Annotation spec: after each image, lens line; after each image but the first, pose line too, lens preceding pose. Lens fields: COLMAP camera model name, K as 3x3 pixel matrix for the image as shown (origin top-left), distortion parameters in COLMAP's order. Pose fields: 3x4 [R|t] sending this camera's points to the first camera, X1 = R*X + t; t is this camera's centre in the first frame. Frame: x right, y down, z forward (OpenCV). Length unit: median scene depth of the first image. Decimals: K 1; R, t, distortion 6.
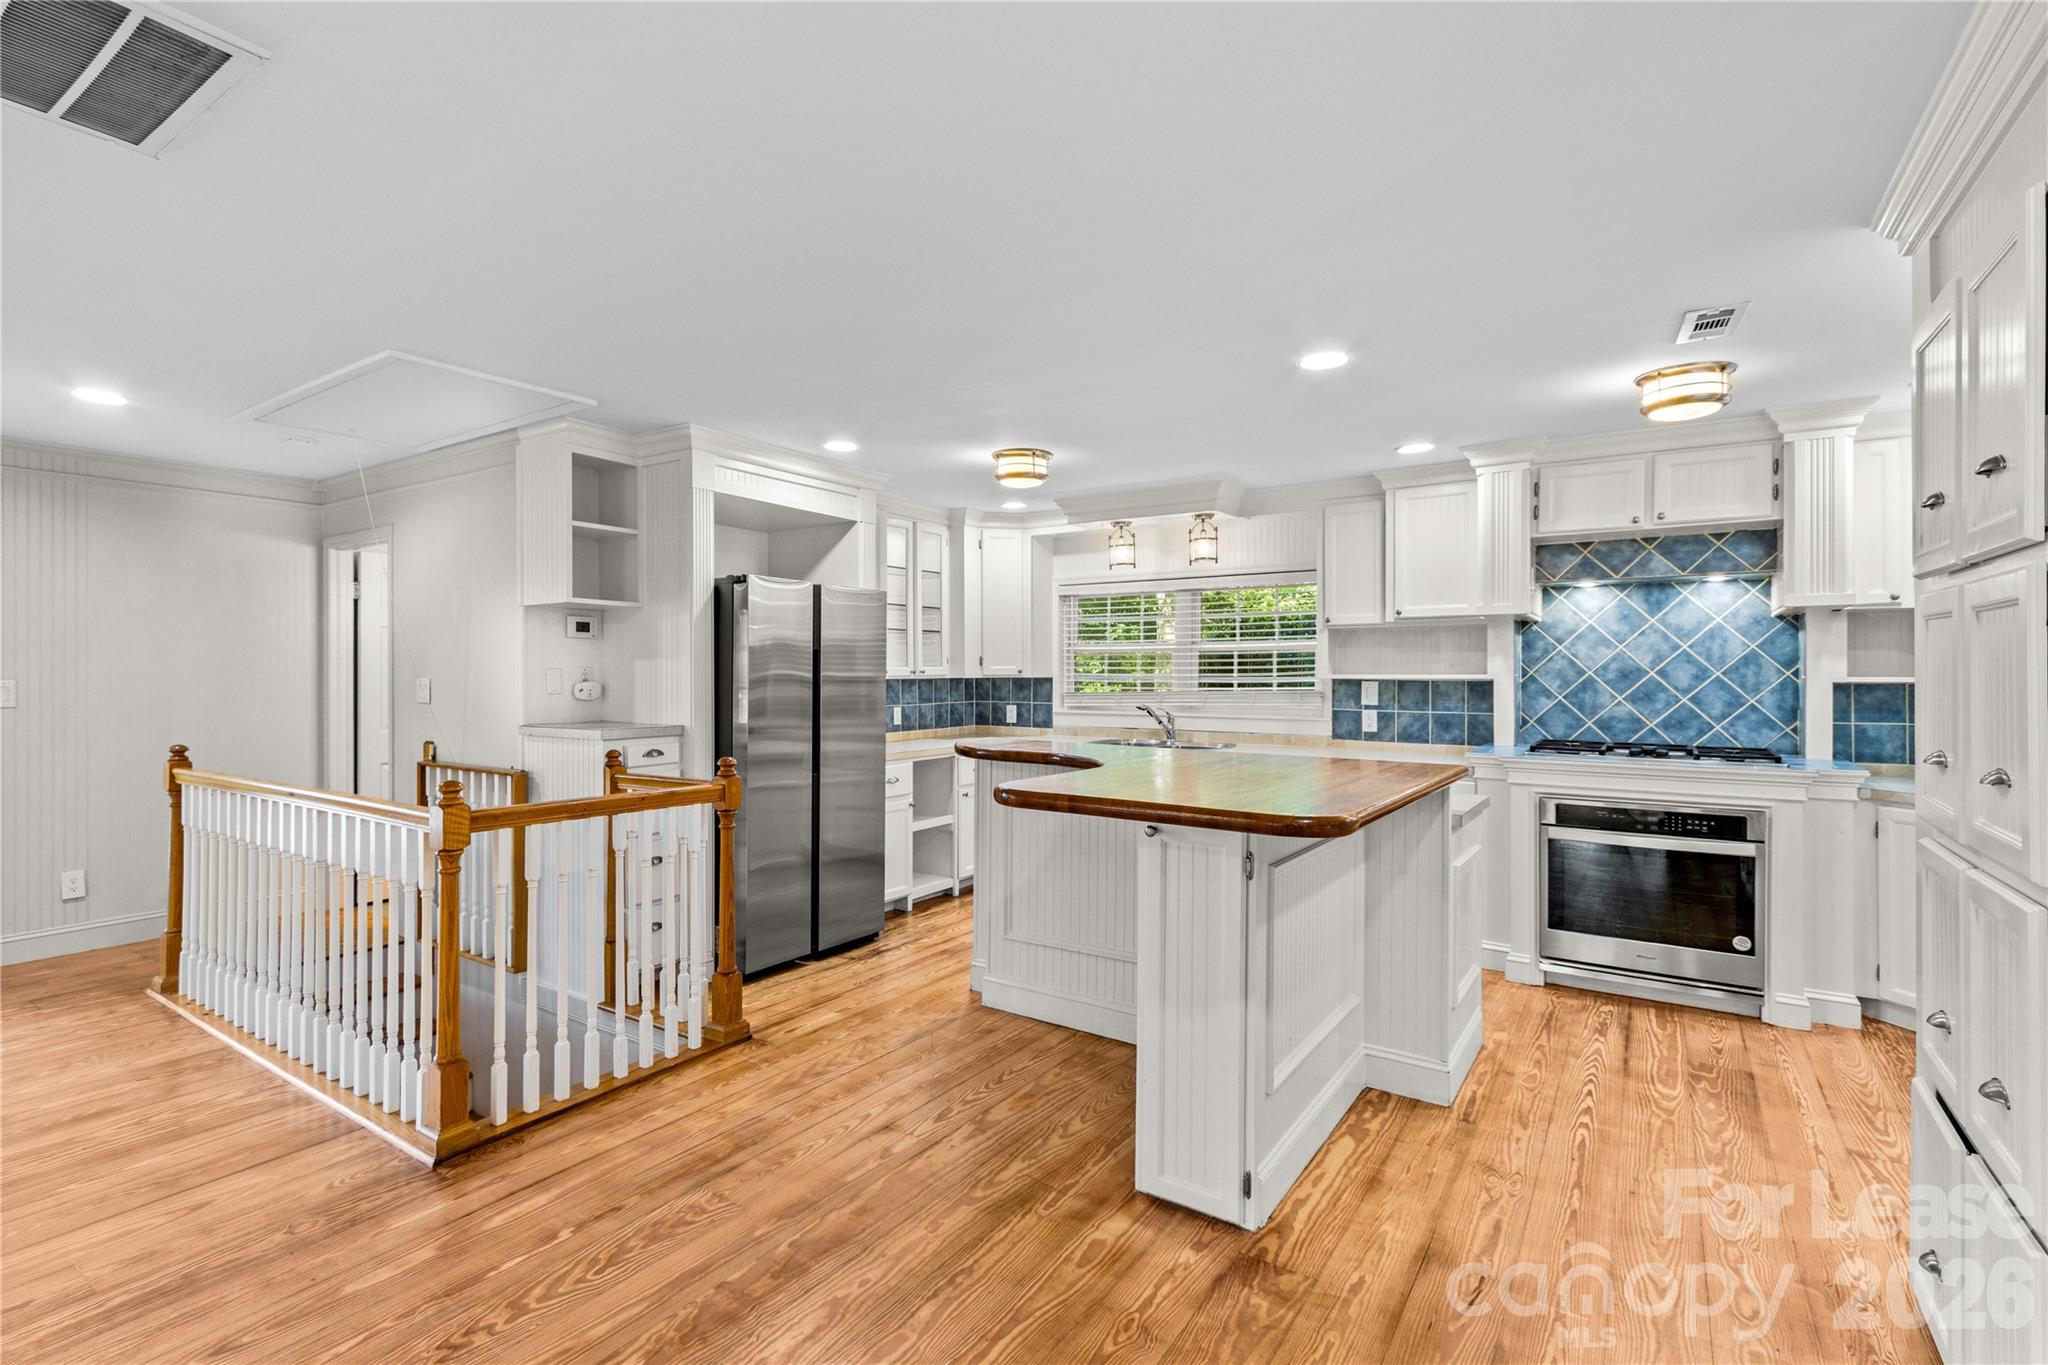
lens RADIAL K [[968.9, 0, 1003.1], [0, 968.9, 677.9], [0, 0, 1]] dist [0.015779, -0.001414]
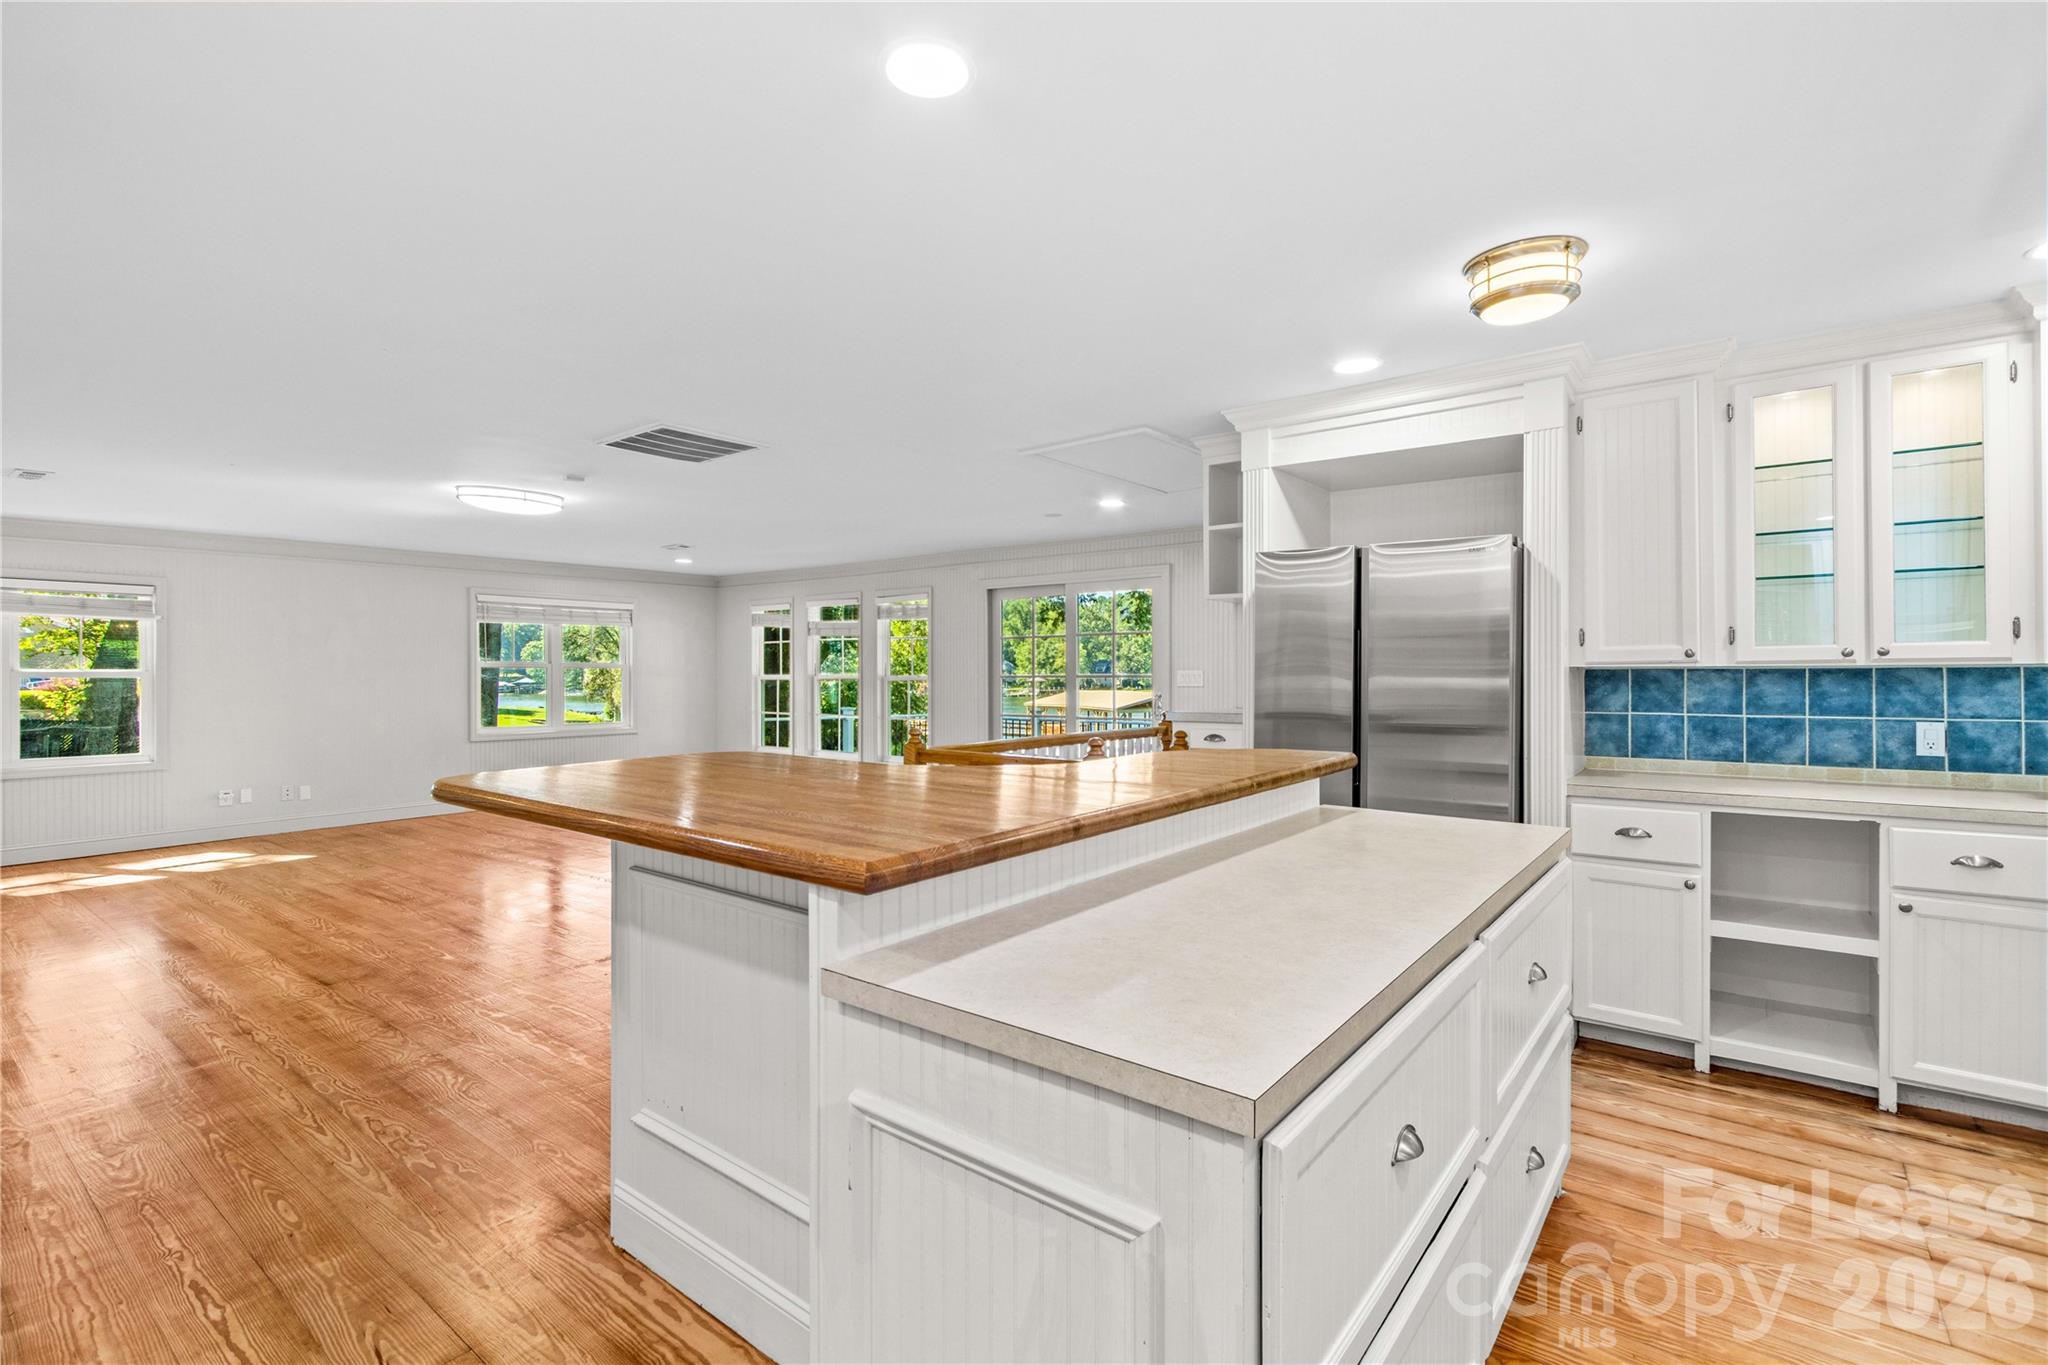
lens RADIAL K [[954.5, 0, 1003.1], [0, 954.5, 668.4], [0, 0, 1]] dist [0.005518, 0.000513]
pose [[-0.086887, -0.004416, -0.996208, 0.616762], [-0.003594, 0.999985, -0.004120, 0.007993], [0.996212, 0.003222, -0.086901, 0.777266]]
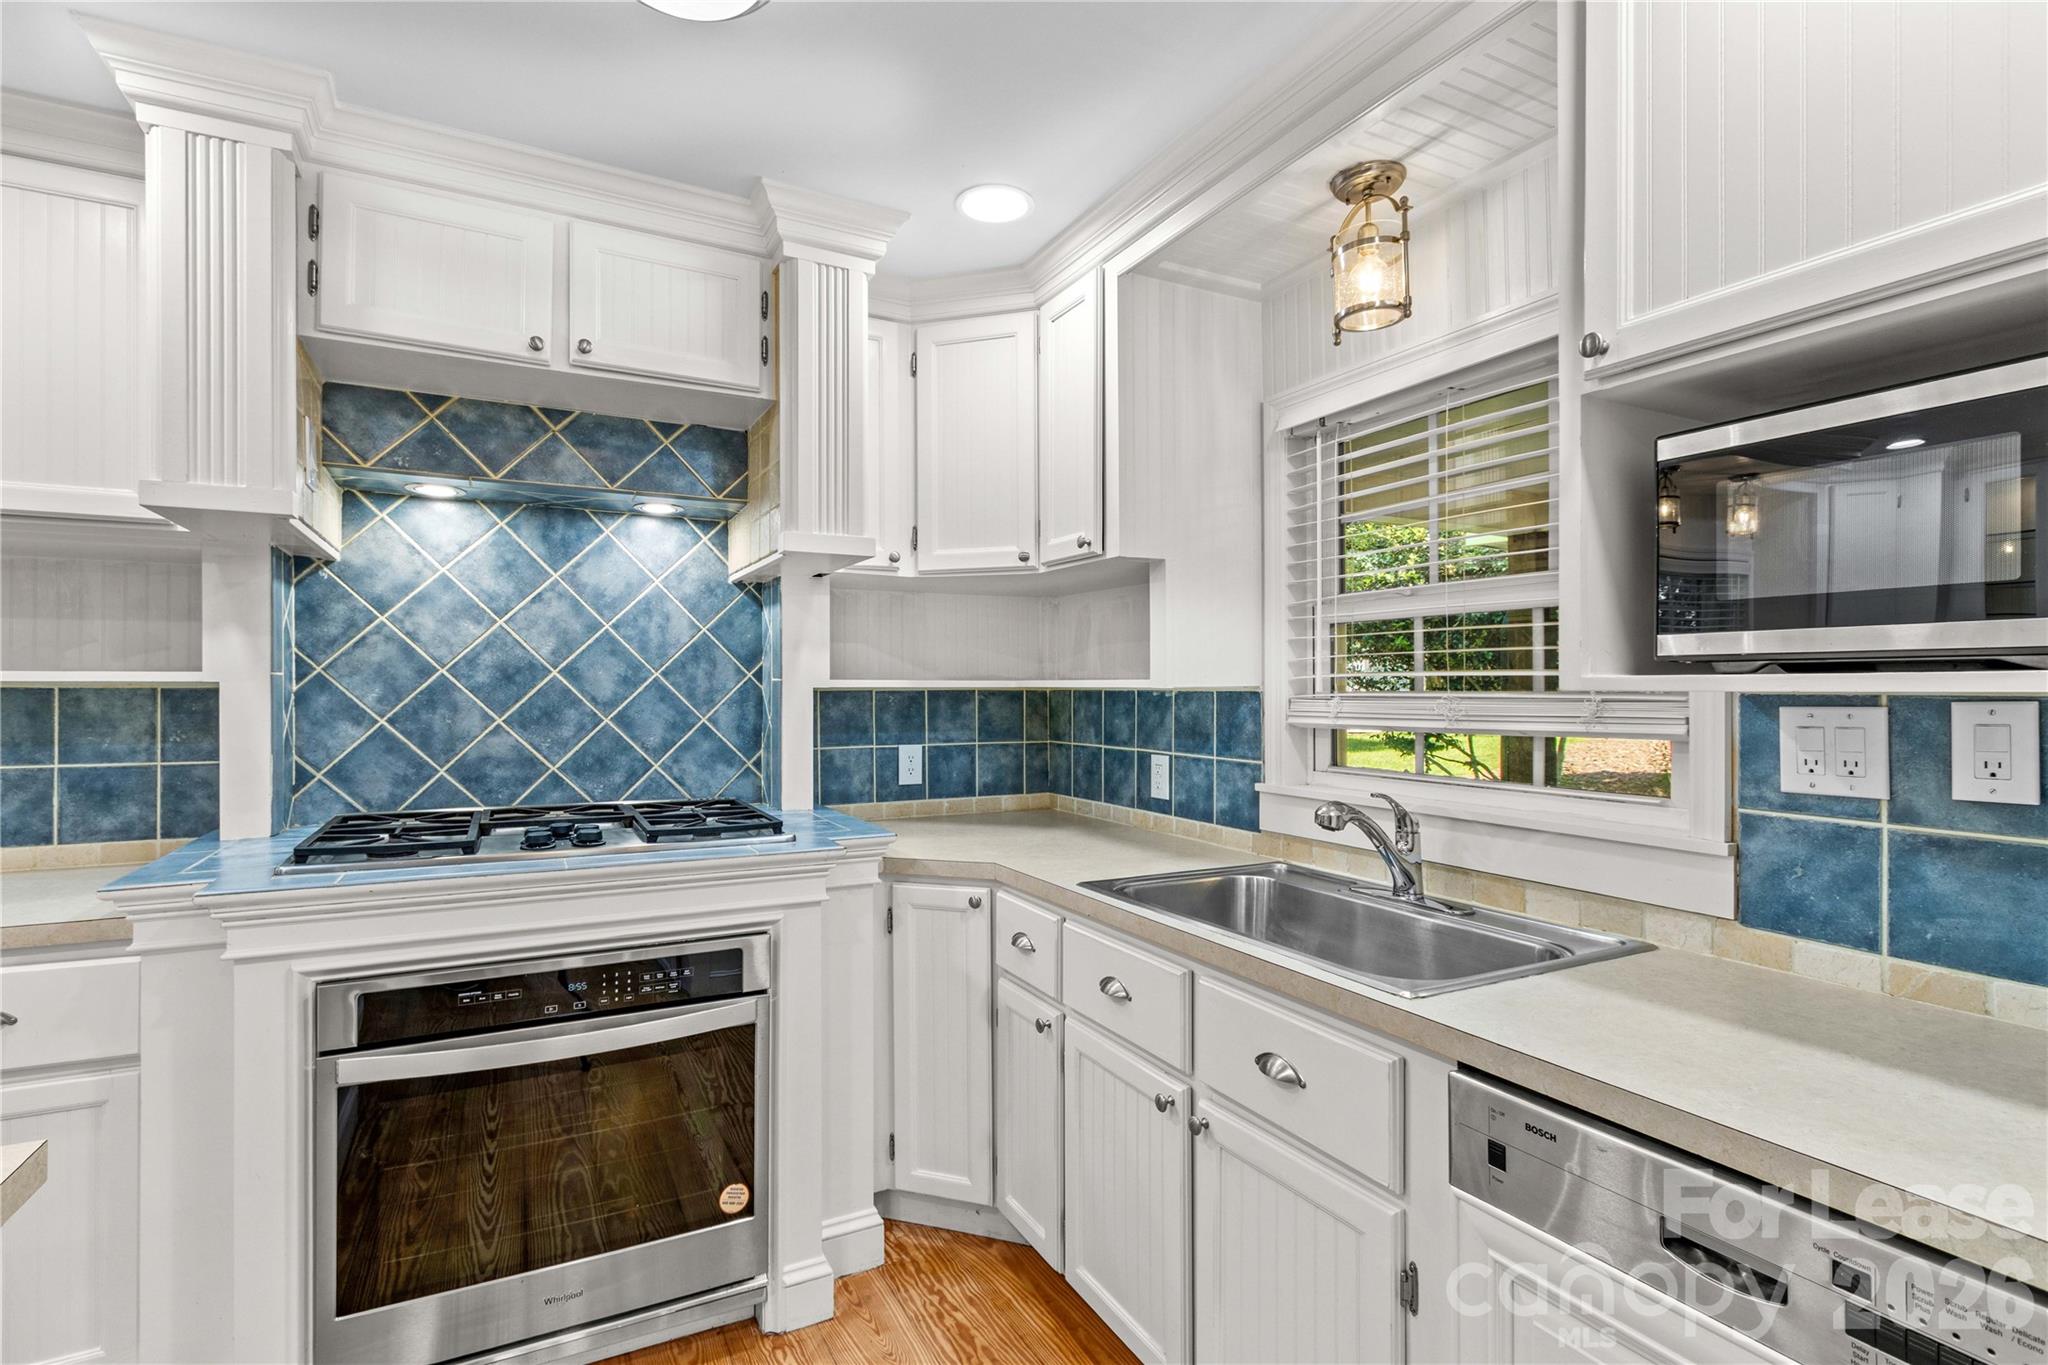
lens RADIAL K [[967.5, 0, 1005.8], [0, 967.5, 687.3], [0, 0, 1]] dist [0.000888, -0.000277]
pose [[0.480309, 0.002472, 0.877096, 0.325339], [0.004209, 0.999978, -0.005123, 0.007275], [-0.877089, 0.006152, 0.480288, 0.540733]]
